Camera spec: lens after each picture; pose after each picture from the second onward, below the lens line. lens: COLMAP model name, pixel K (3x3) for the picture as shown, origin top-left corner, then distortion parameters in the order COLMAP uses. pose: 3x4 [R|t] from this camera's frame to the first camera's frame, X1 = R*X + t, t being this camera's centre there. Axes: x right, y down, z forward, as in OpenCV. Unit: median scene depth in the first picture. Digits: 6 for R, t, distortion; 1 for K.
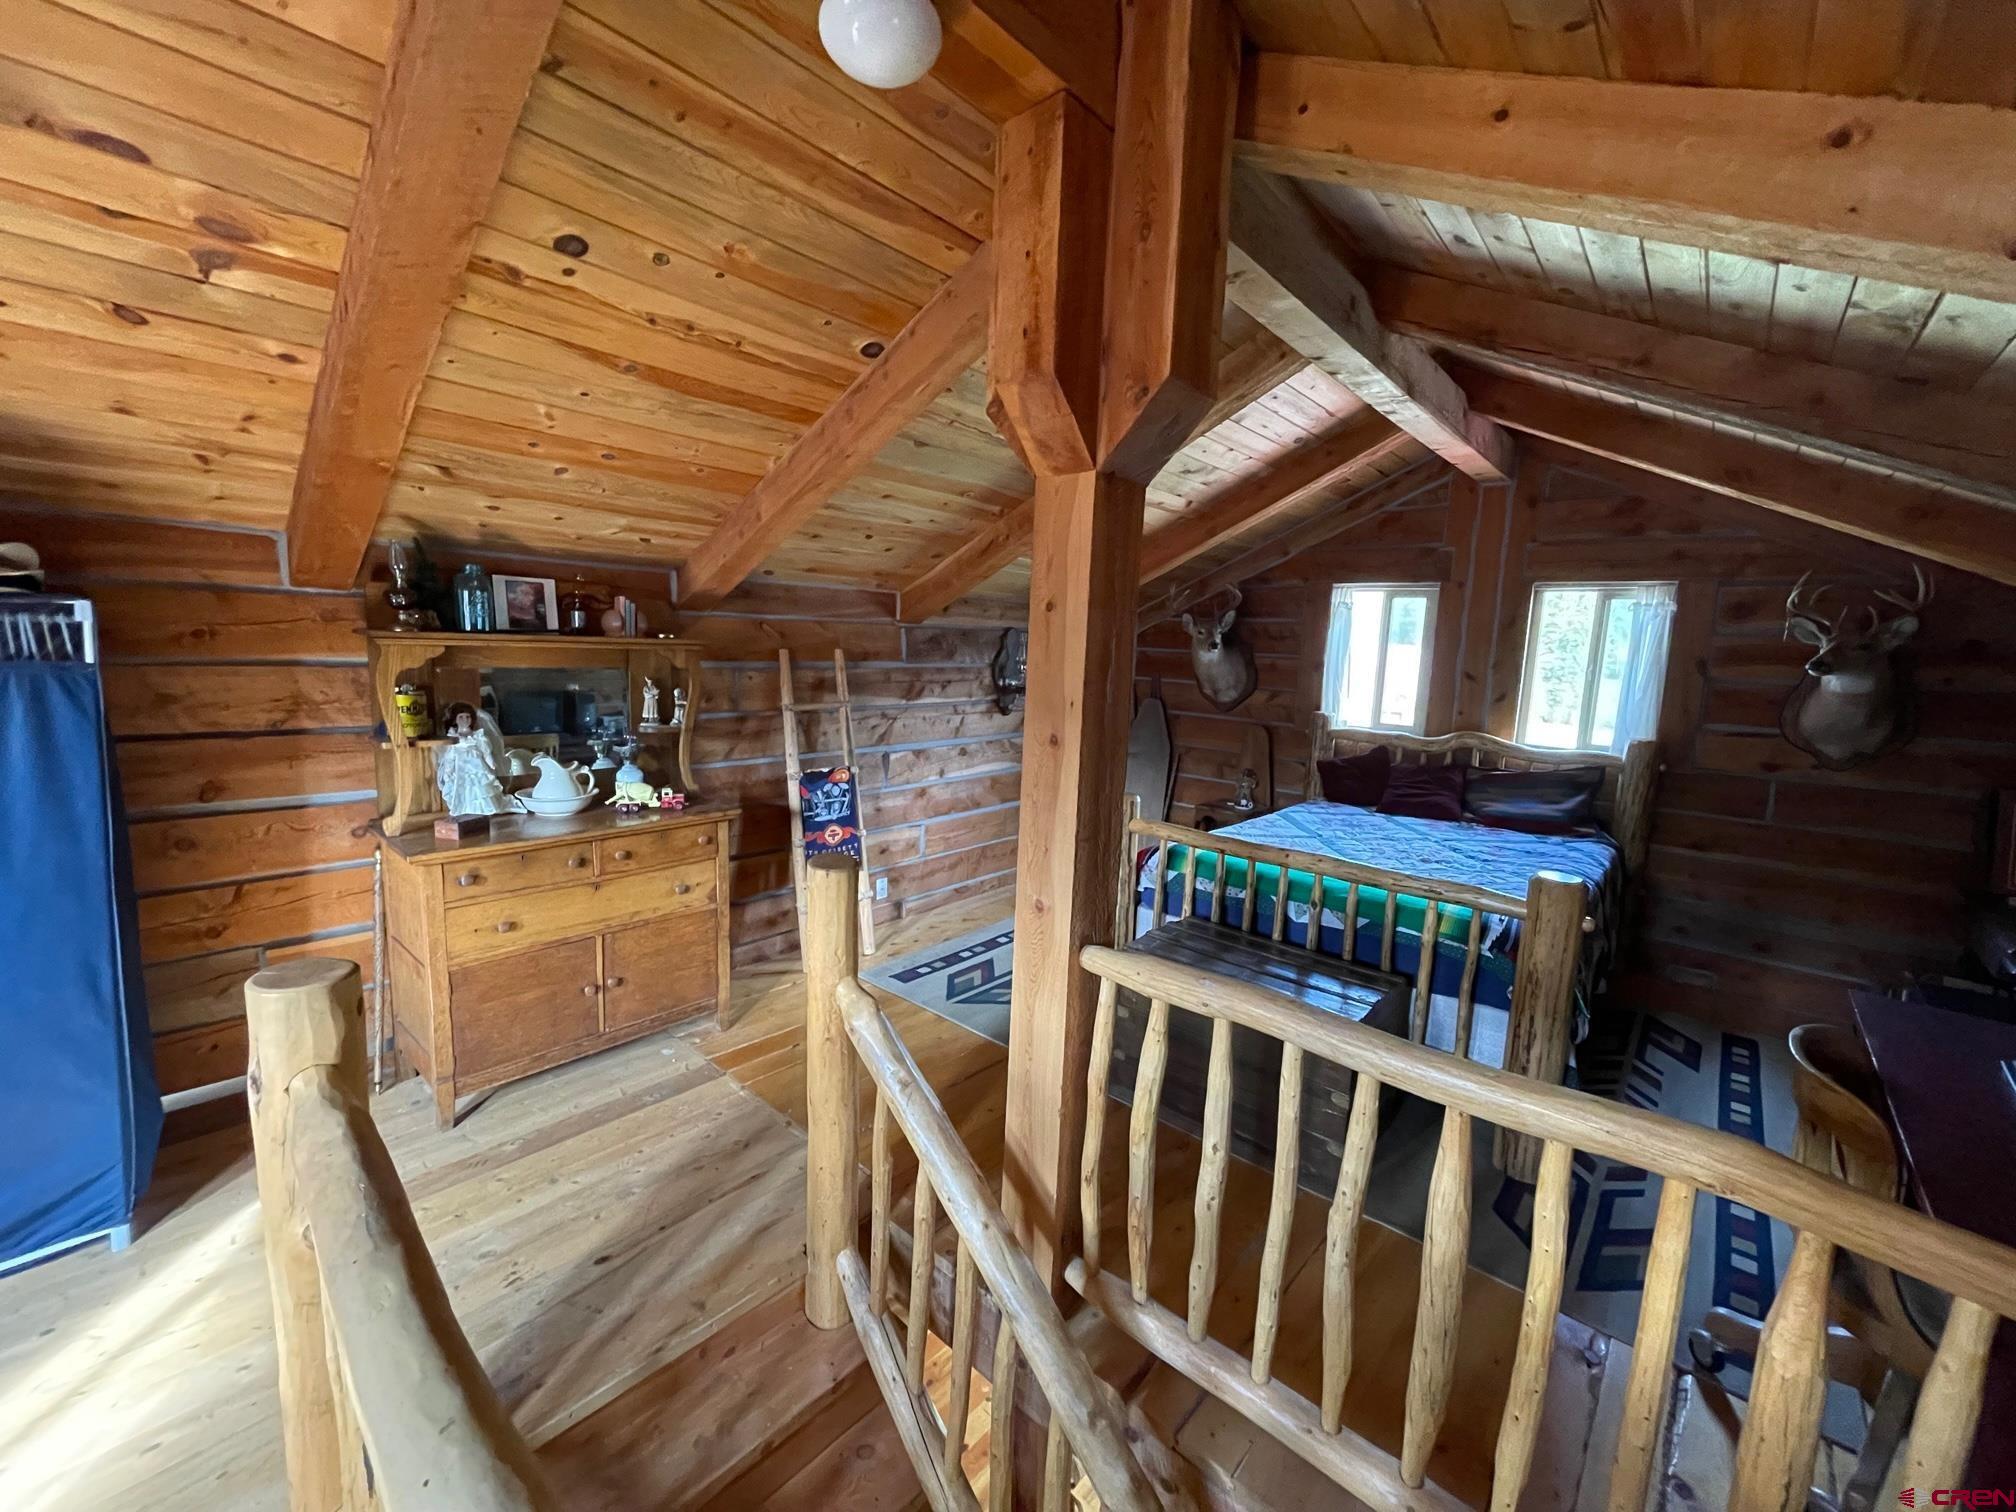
lens RADIAL K [[811.5, 0, 1010.3], [0, 811.5, 750.6], [0, 0, 1]] dist [-0.002631, 0.000363]
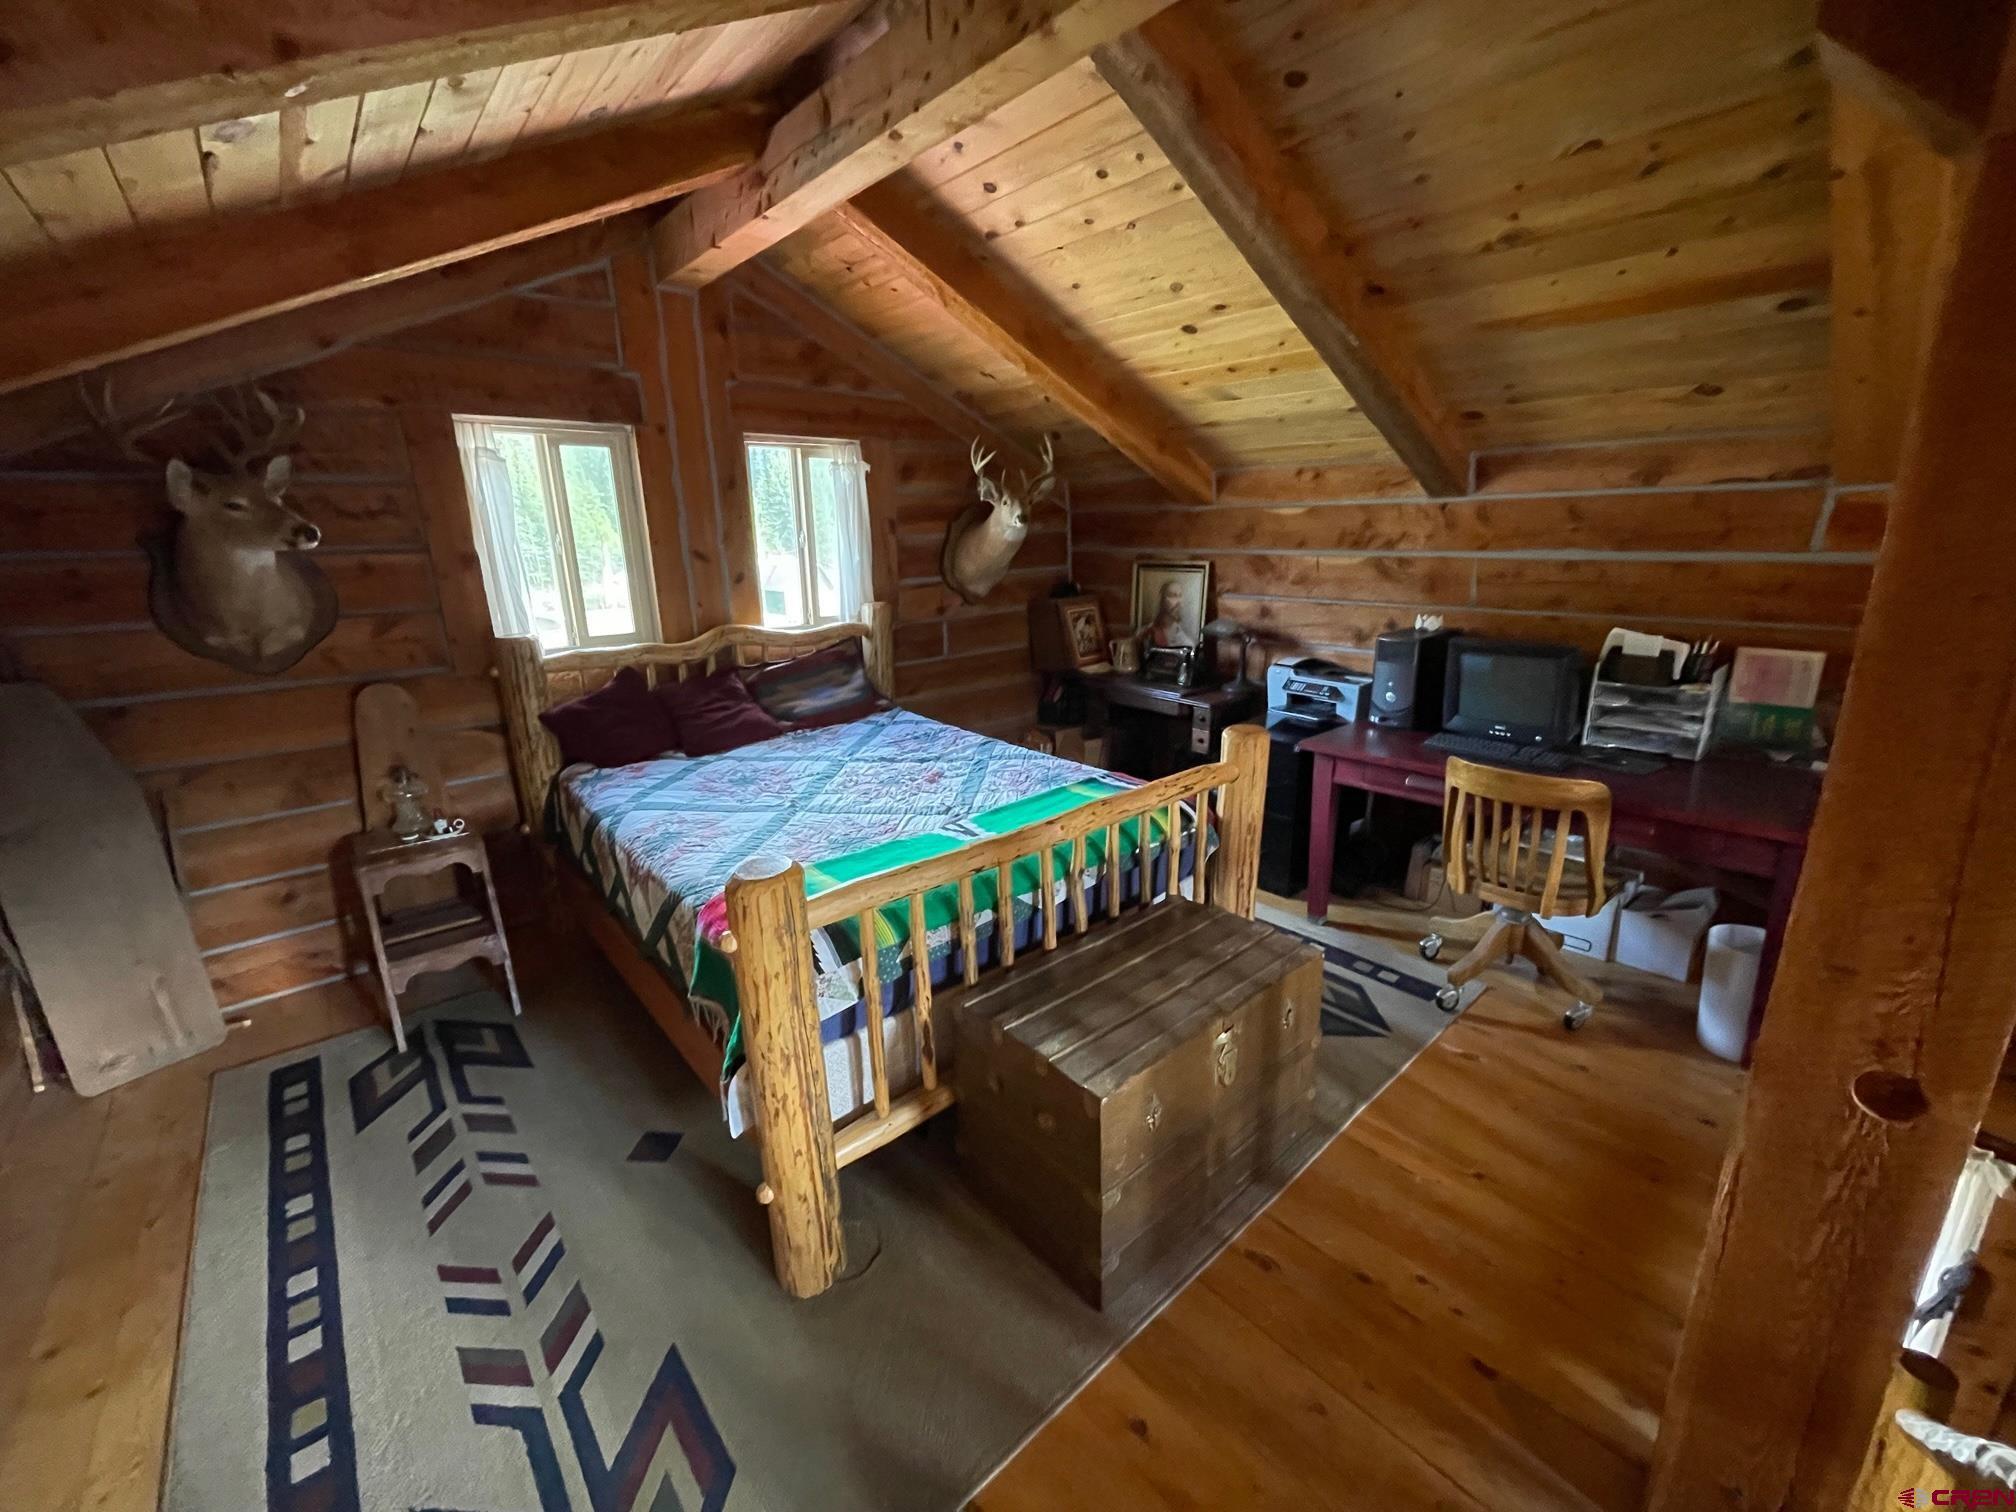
lens RADIAL K [[811.5, 0, 1013.9], [0, 811.5, 752.0], [0, 0, 1]] dist [-0.002631, 0.000363]
pose [[0.122868, -0.311008, 0.942432, -0.190659], [0.157301, 0.943725, 0.290927, -0.093801], [-0.979878, 0.112500, 0.164875, 0.607919]]
